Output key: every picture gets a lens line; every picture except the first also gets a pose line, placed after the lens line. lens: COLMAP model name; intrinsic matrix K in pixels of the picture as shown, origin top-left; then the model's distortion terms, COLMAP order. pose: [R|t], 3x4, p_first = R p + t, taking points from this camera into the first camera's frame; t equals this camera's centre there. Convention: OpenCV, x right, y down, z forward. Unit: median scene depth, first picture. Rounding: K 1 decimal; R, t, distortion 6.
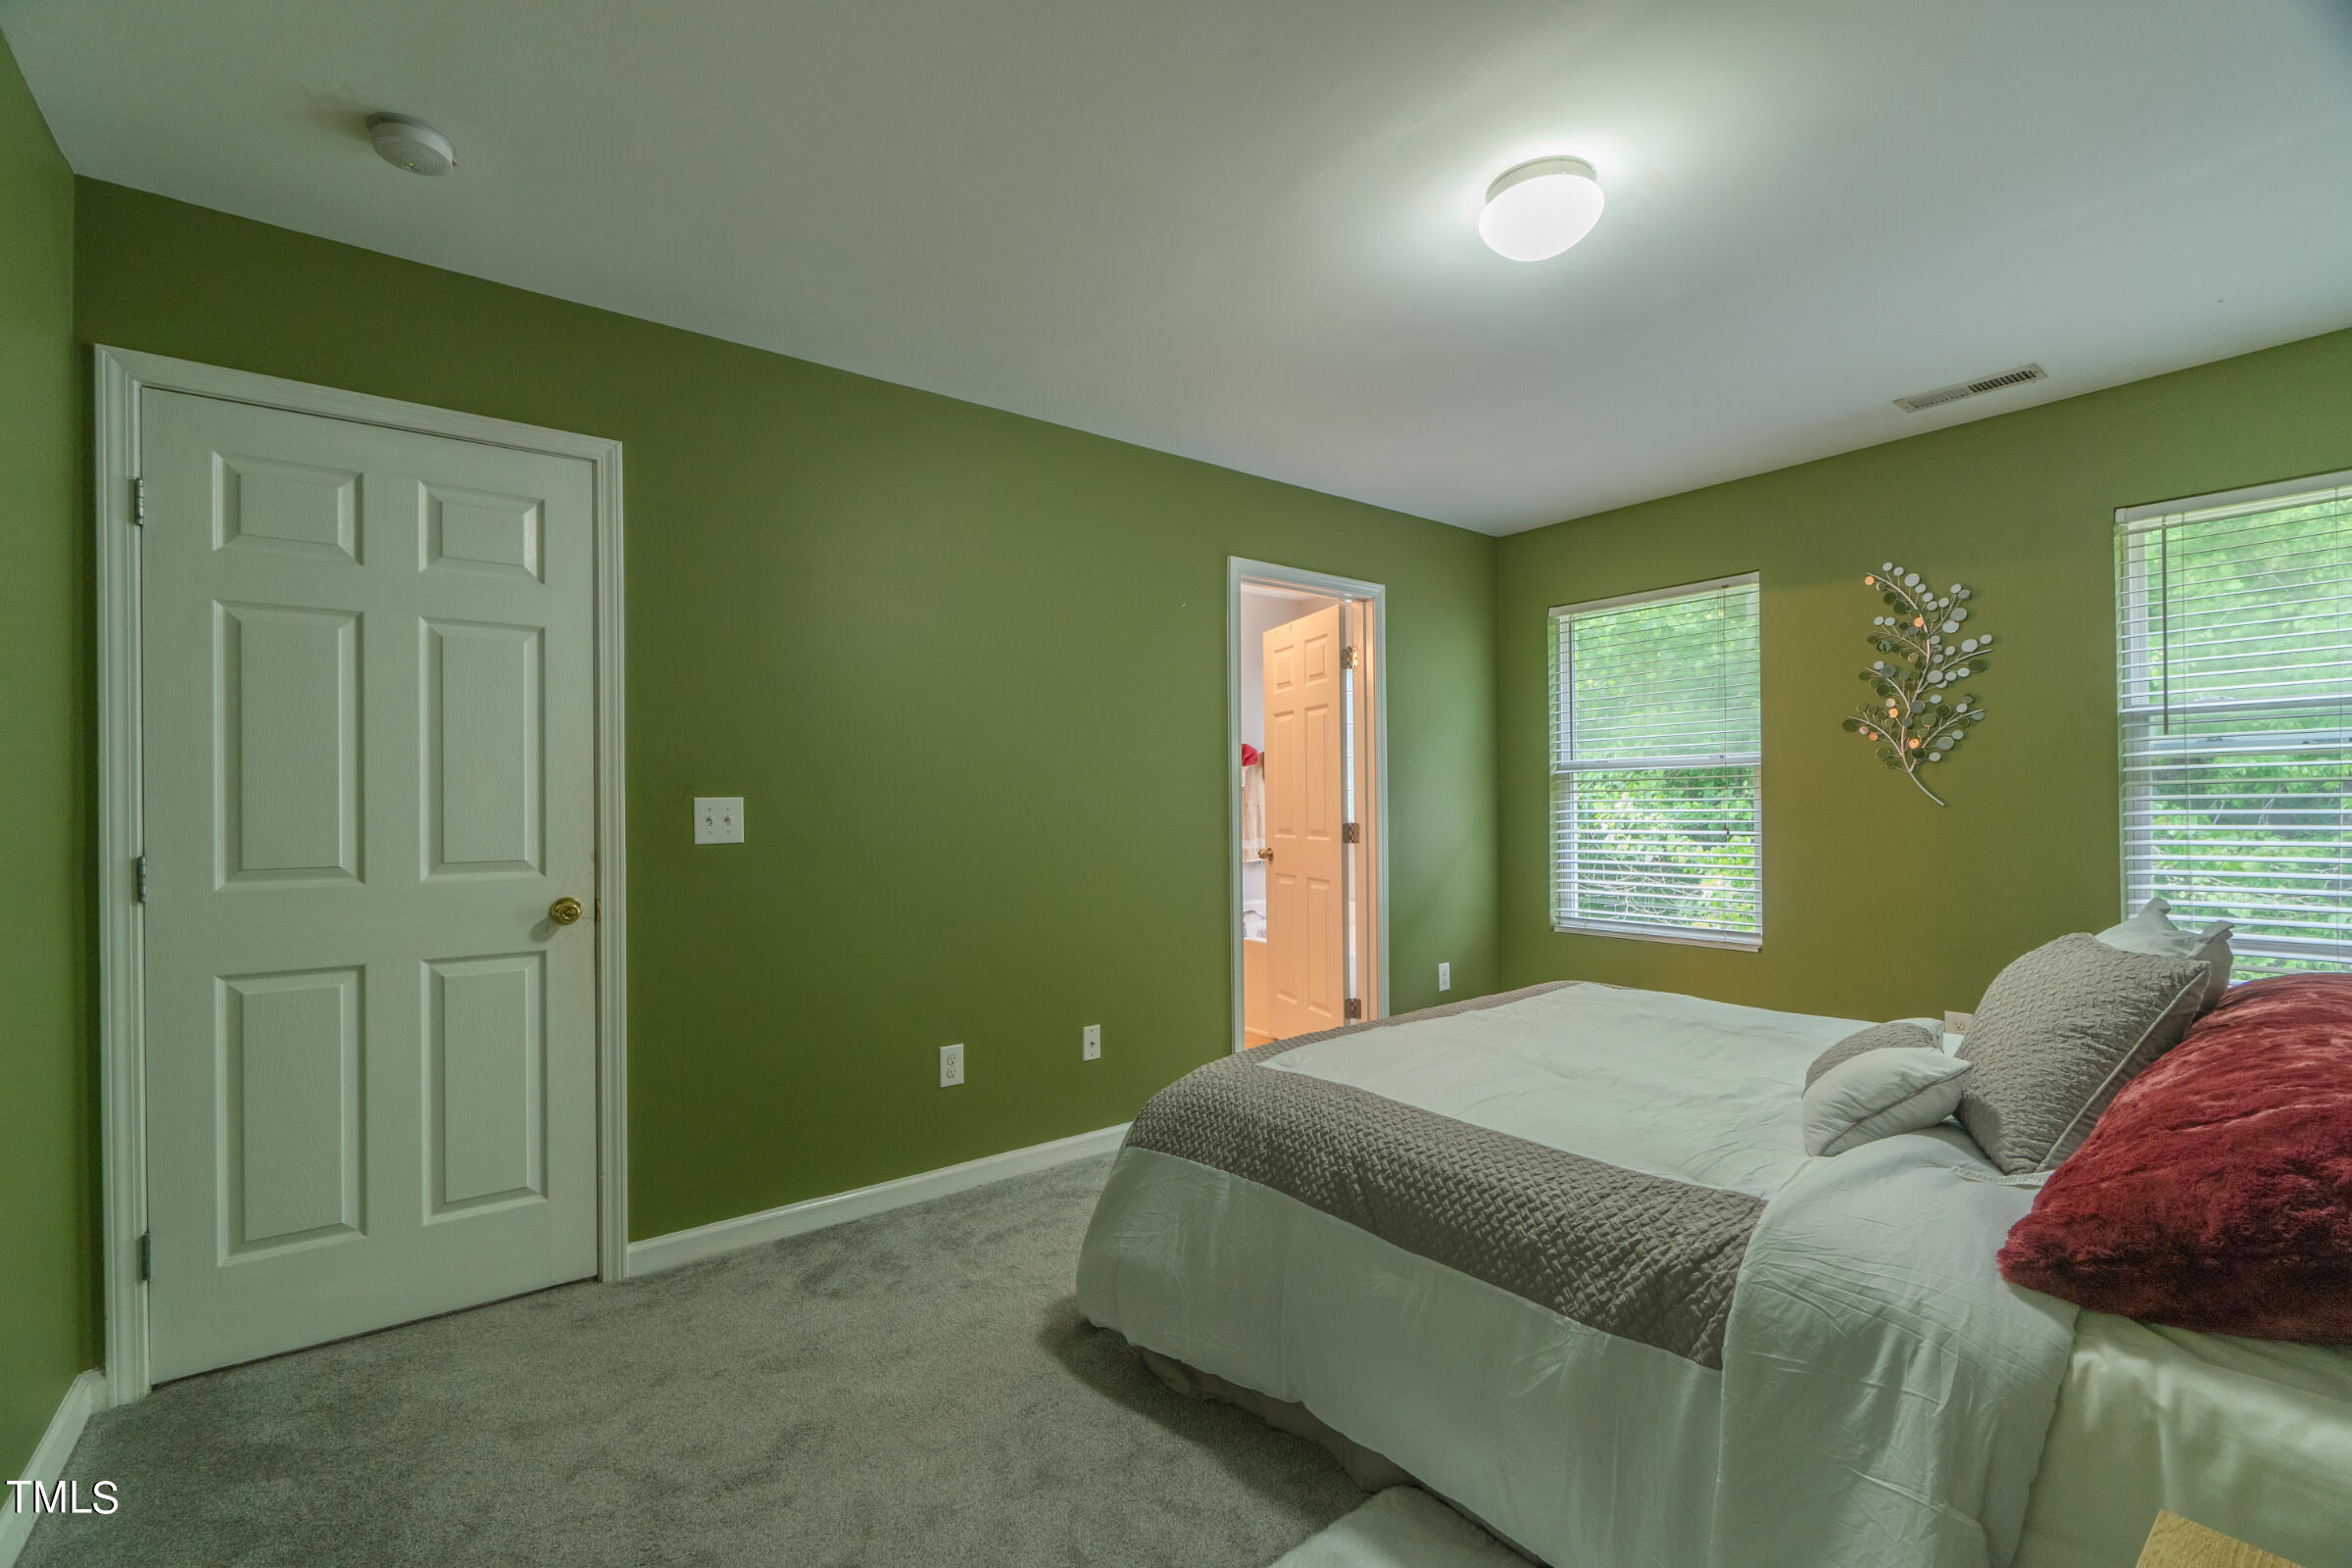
lens RADIAL K [[985.6, 0, 1168.3], [0, 985.6, 792.3], [0, 0, 1]] dist [-0.003569, -0.000585]
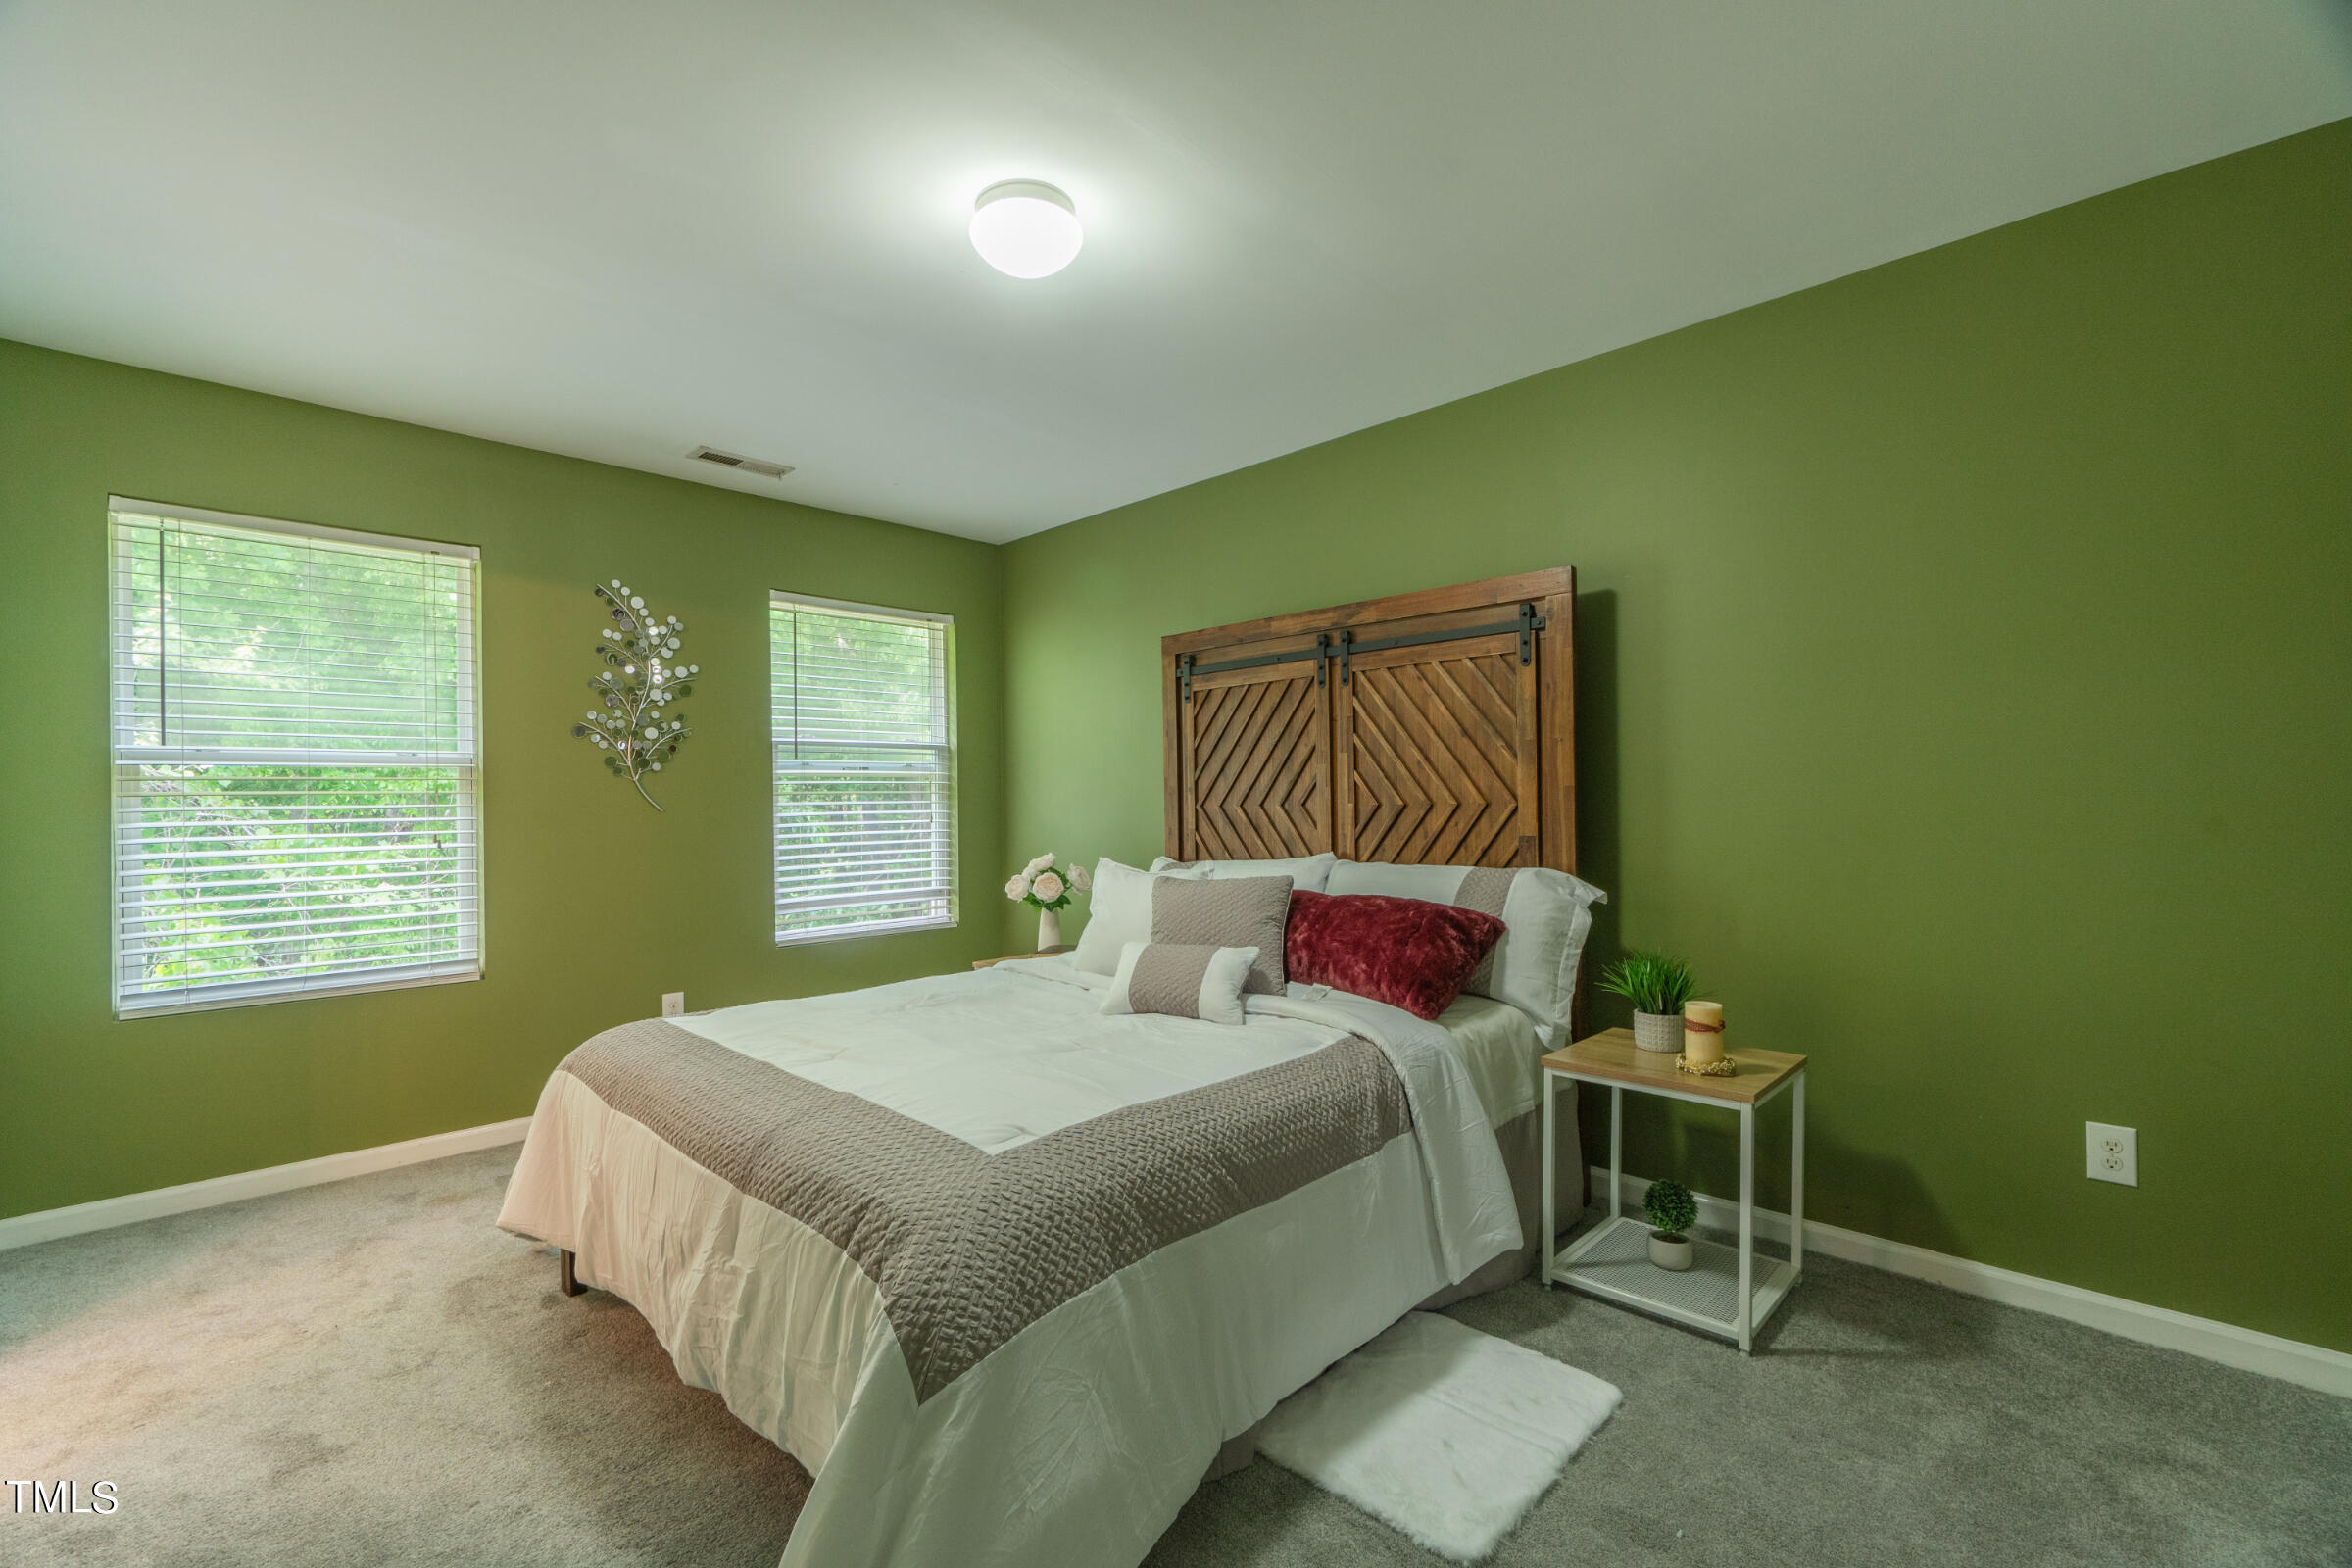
lens RADIAL K [[985.6, 0, 1166.0], [0, 985.6, 799.9], [0, 0, 1]] dist [-0.003569, -0.000585]
pose [[-0.102593, 0.004125, 0.994715, -0.386917], [-0.005470, 0.999974, -0.004711, 0.002902], [-0.994708, -0.005924, -0.102568, 0.545066]]
